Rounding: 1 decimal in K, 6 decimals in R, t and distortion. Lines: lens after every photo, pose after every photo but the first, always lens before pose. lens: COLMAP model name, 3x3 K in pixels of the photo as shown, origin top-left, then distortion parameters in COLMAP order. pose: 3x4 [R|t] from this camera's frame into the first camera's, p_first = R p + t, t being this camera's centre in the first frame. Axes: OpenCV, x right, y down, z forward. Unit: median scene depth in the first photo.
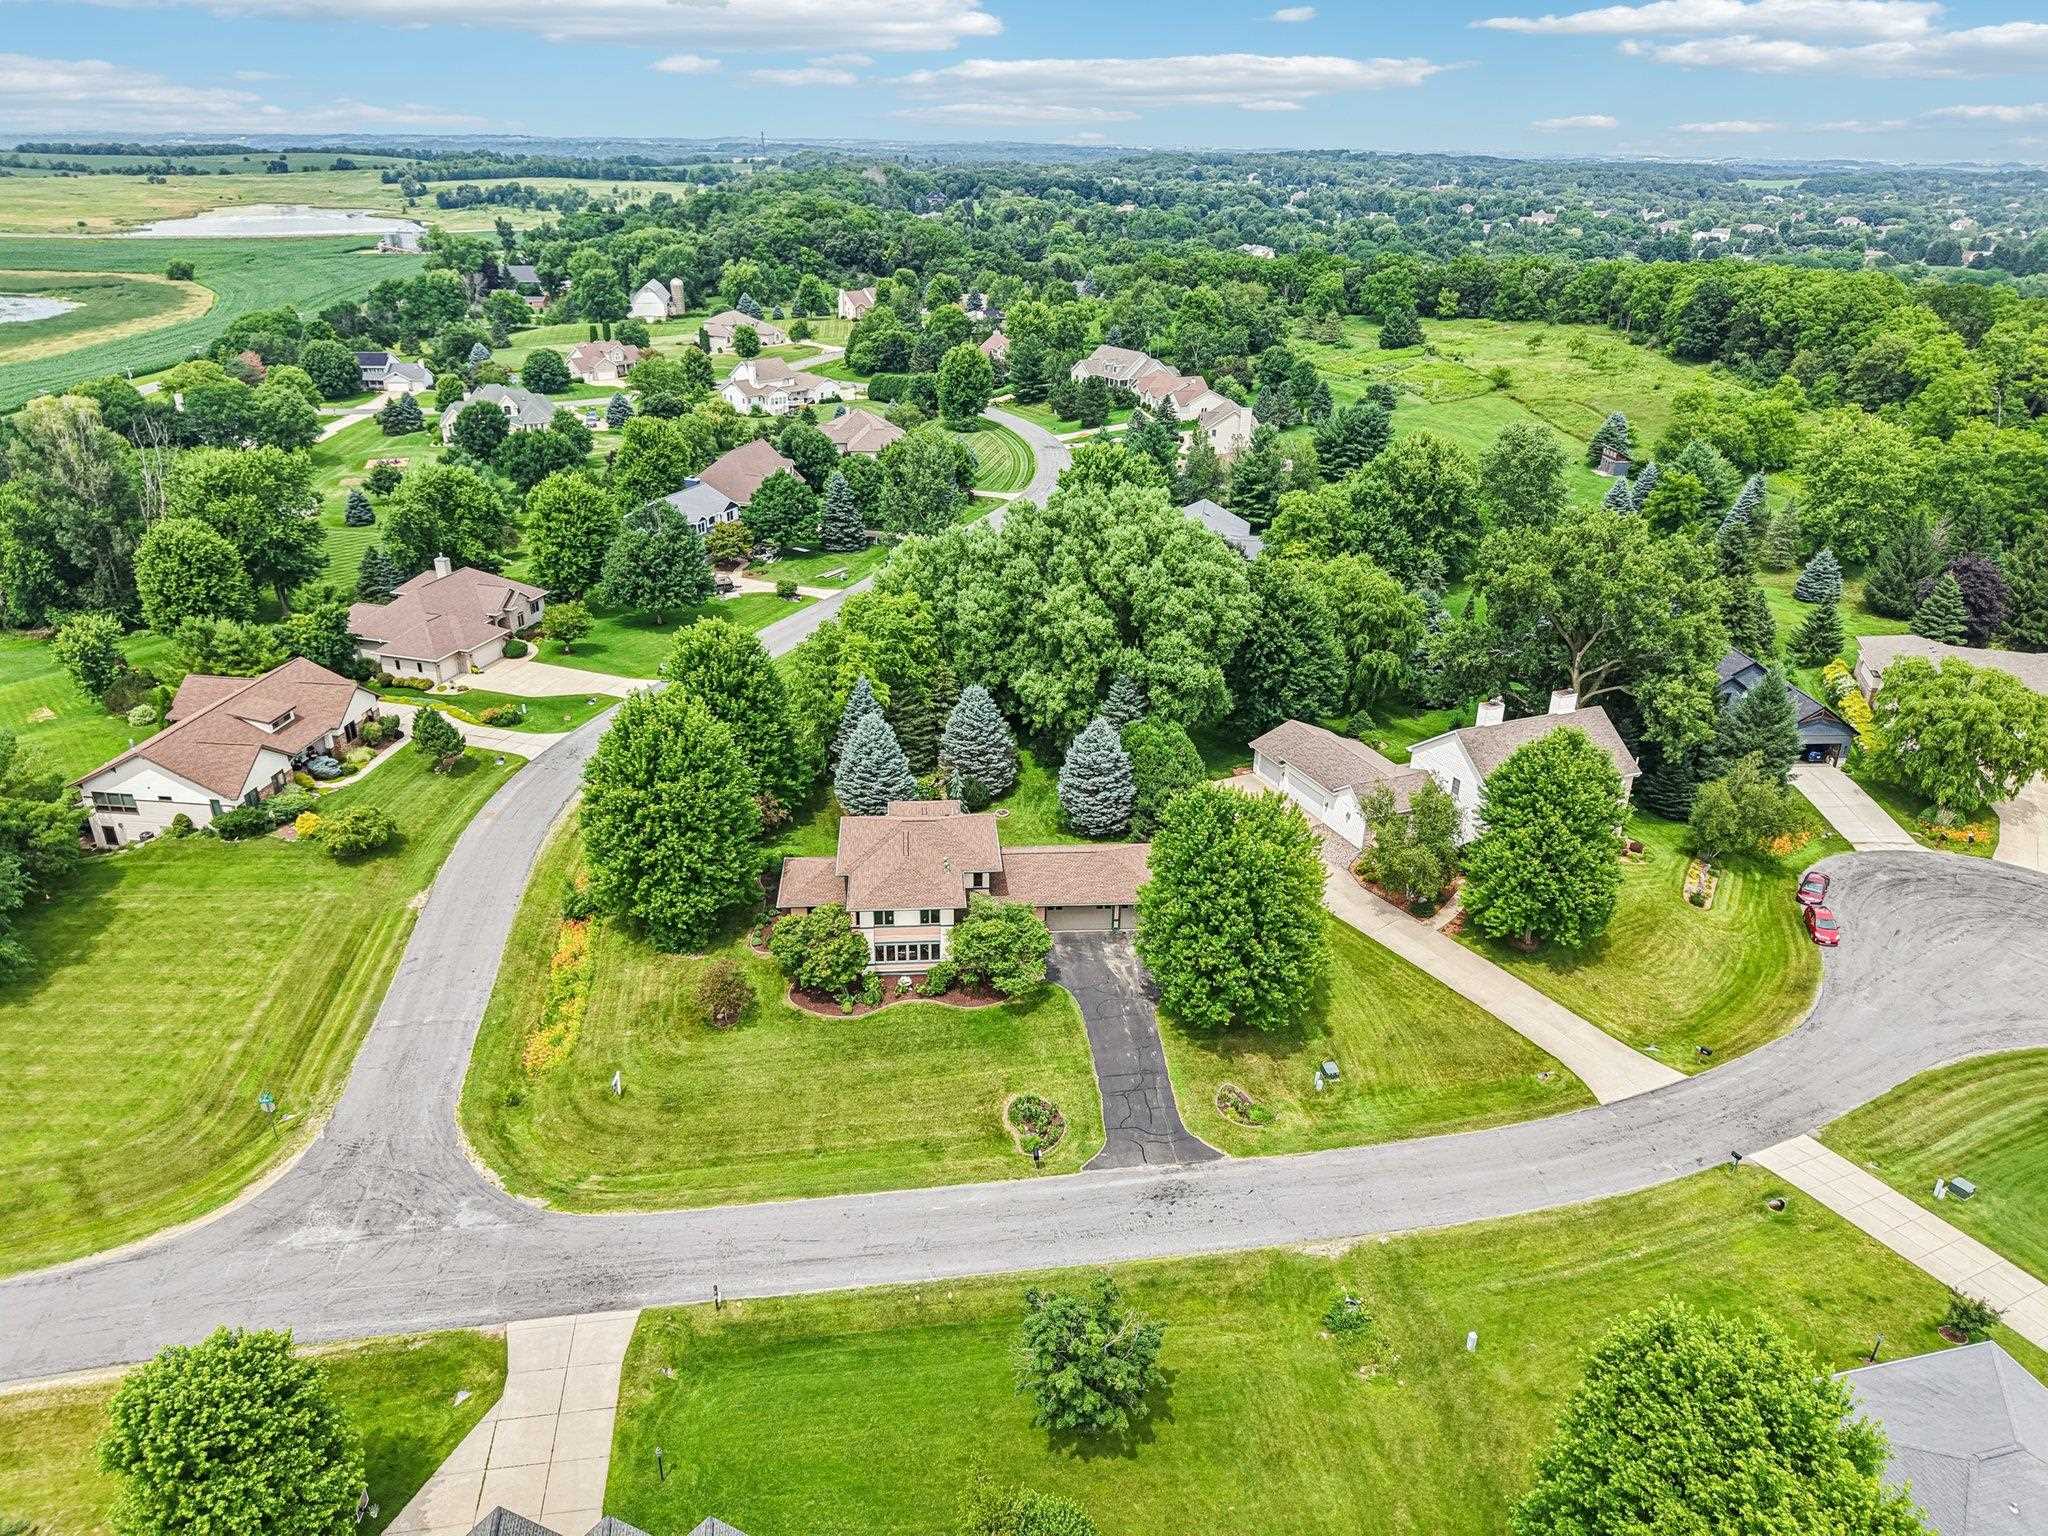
lens RADIAL K [[1428.0, 0, 1017.9], [0, 1428.0, 770.2], [0, 0, 1]] dist [0.015371, -0.011564]
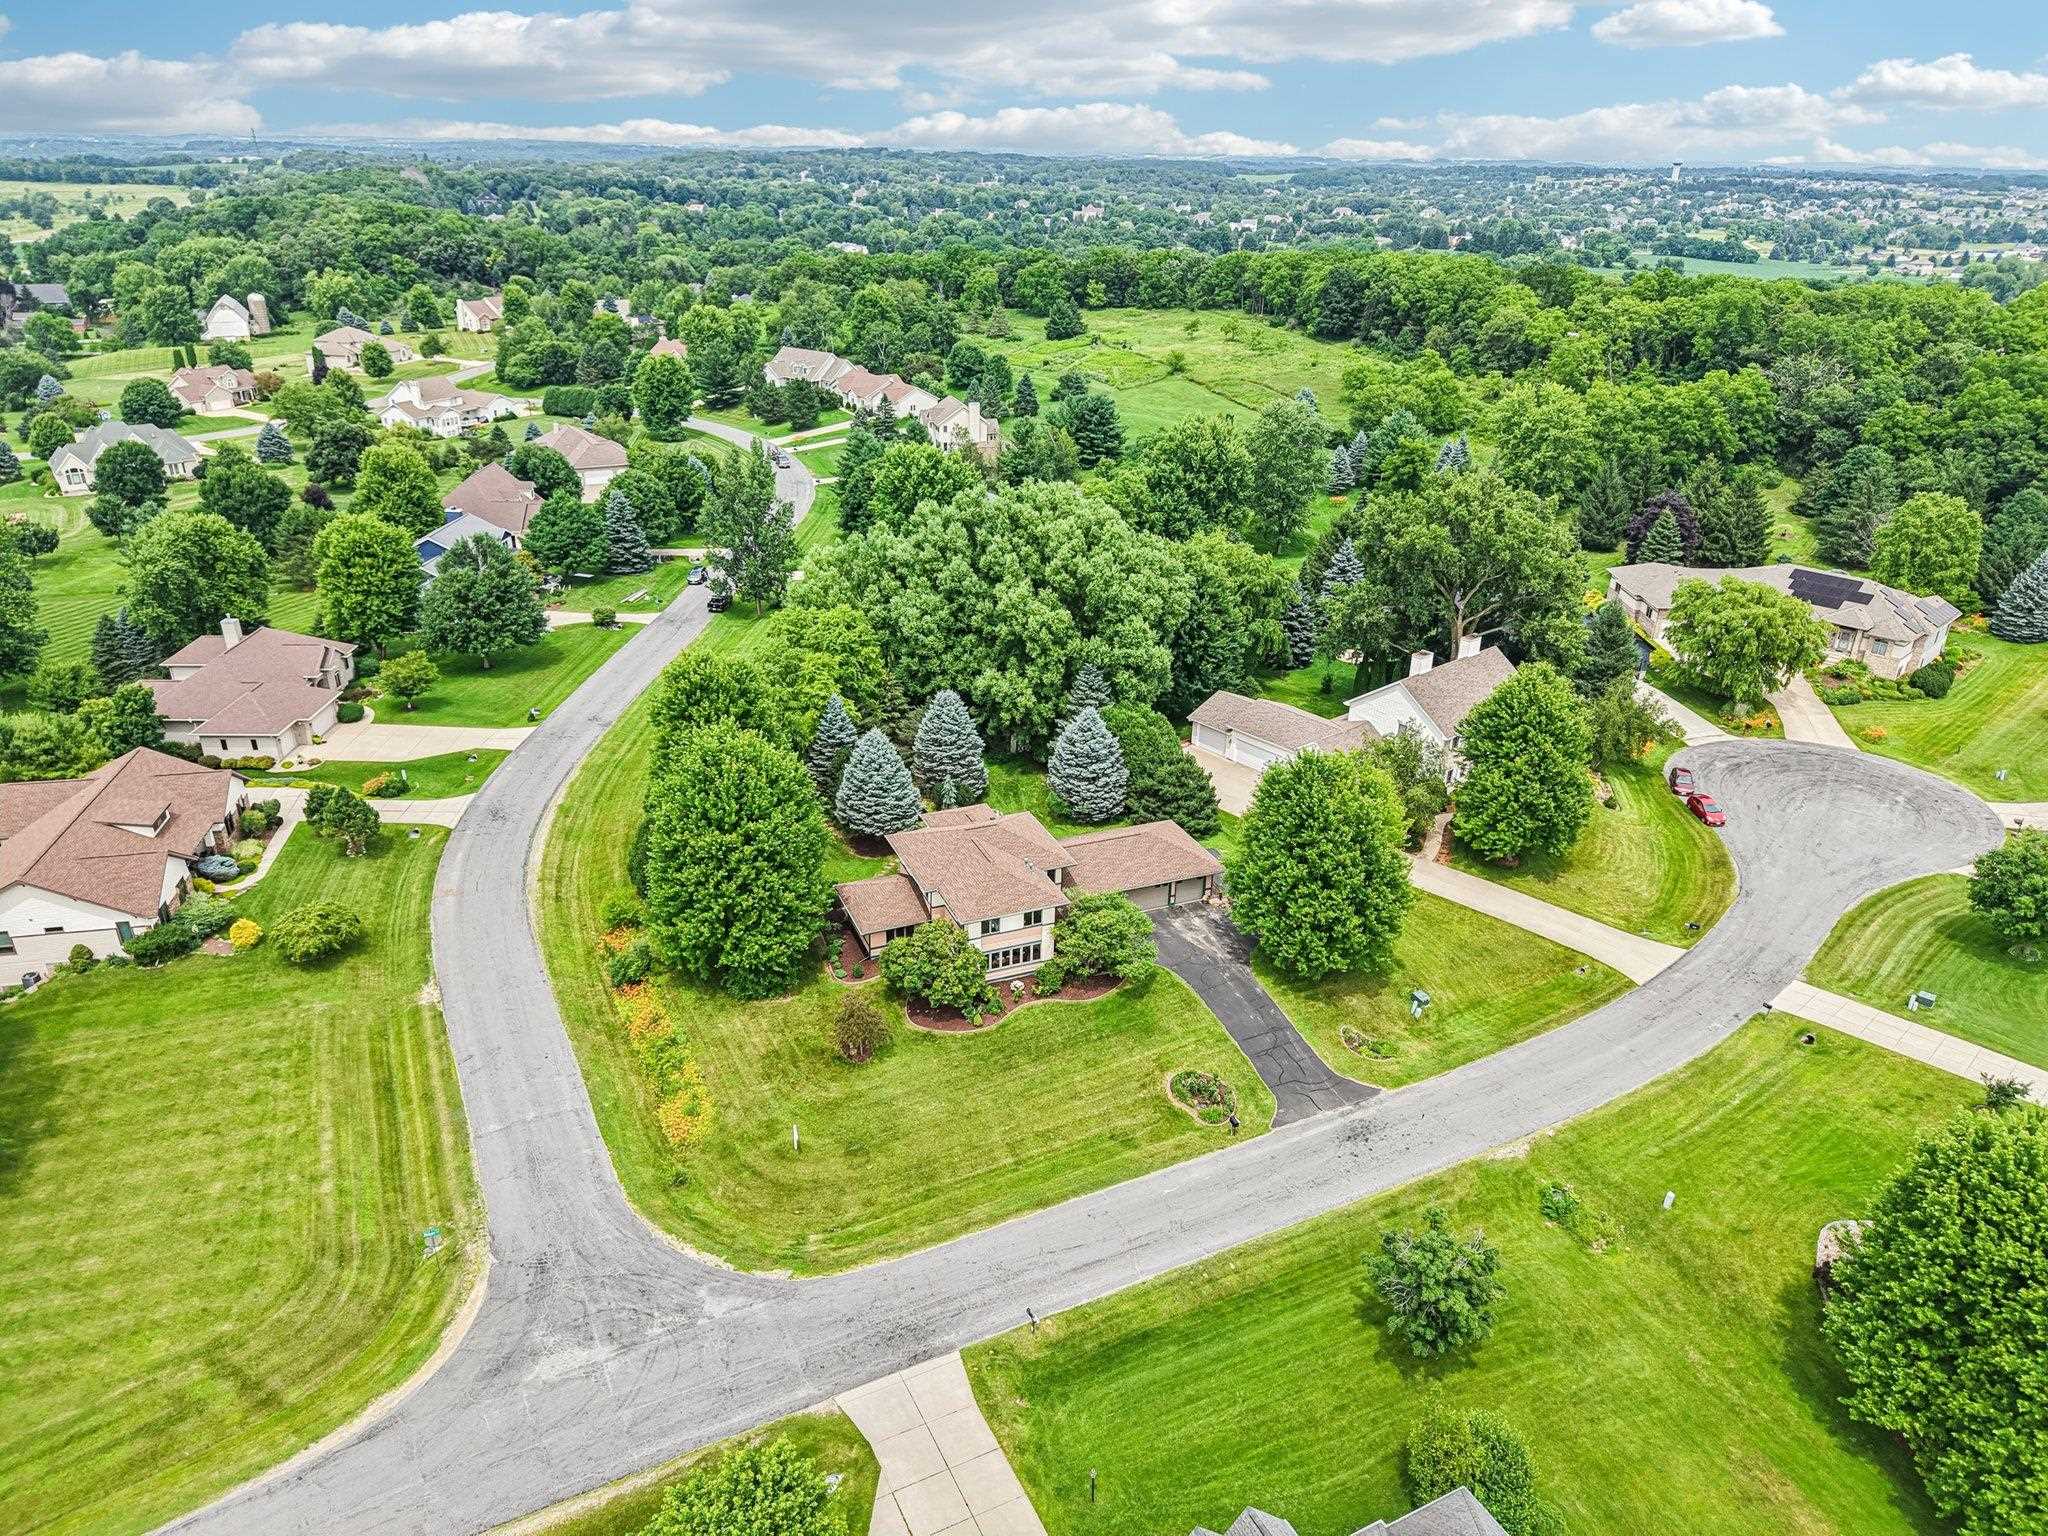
lens RADIAL K [[1428.0, 0, 1032.5], [0, 1428.0, 761.2], [0, 0, 1]] dist [0.015371, -0.011564]
pose [[0.949639, -0.125622, 0.287064, -0.282134], [0.126702, 0.991829, 0.014891, -0.018446], [-0.286589, 0.022230, 0.957796, 0.028161]]
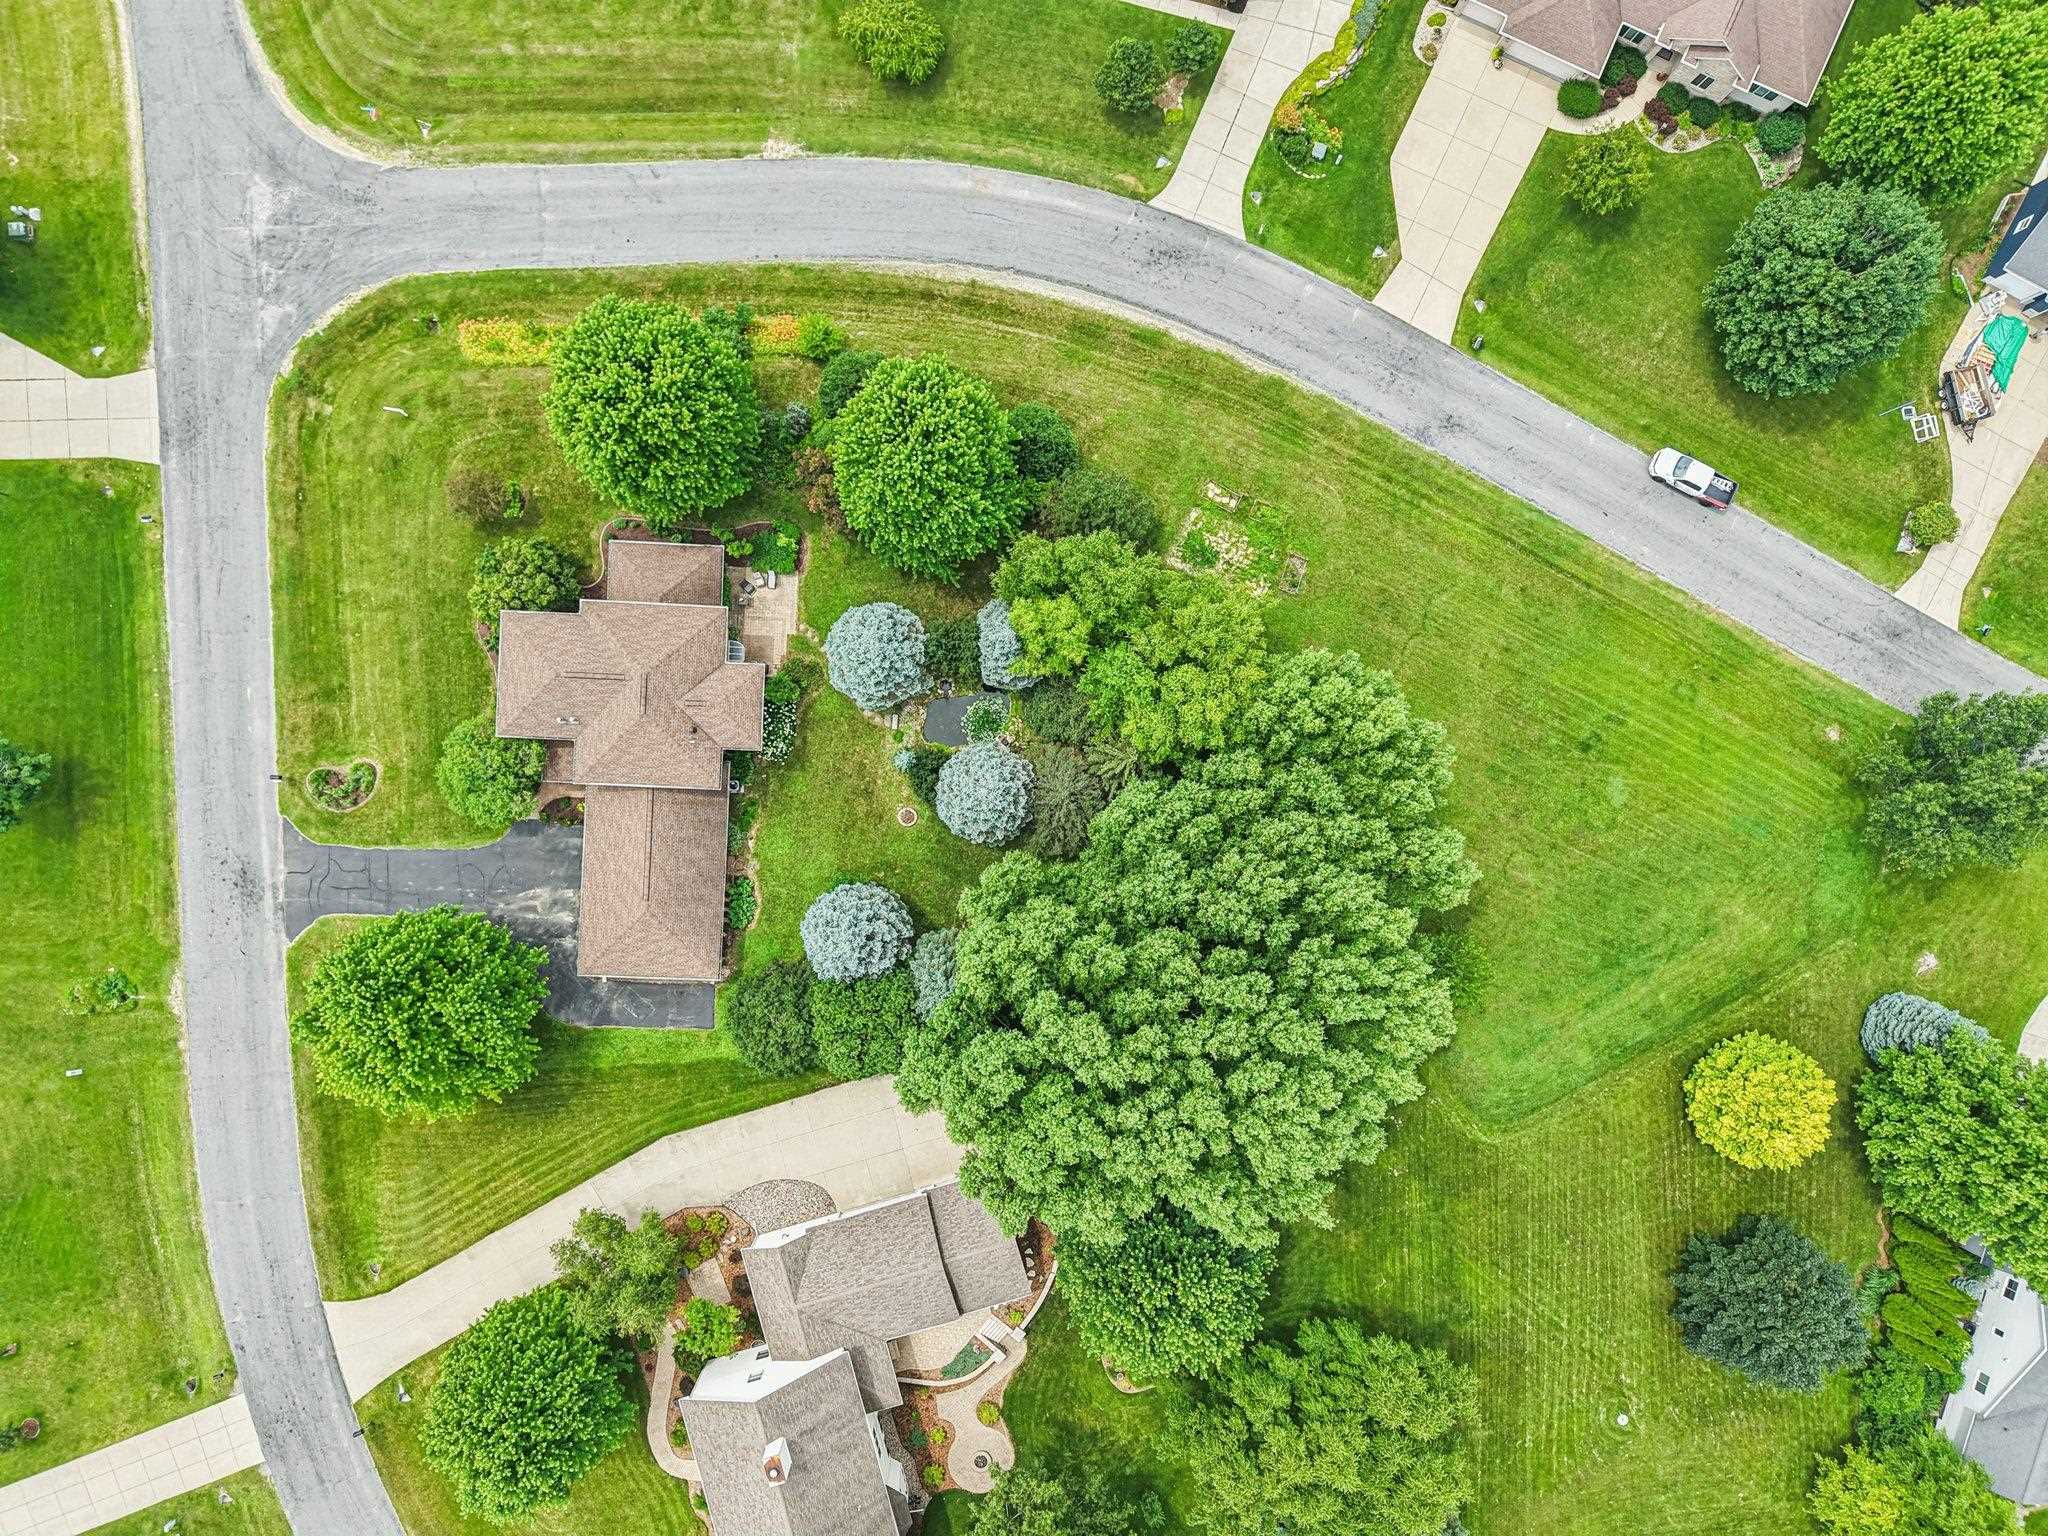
lens RADIAL K [[1428.0, 0, 1024.7], [0, 1428.0, 769.3], [0, 0, 1]] dist [0.015371, -0.011564]
pose [[-0.120363, 0.992670, -0.010898, -0.039651], [-0.415439, -0.040396, 0.908724, -0.757233], [0.901623, 0.113904, 0.417256, 0.763777]]
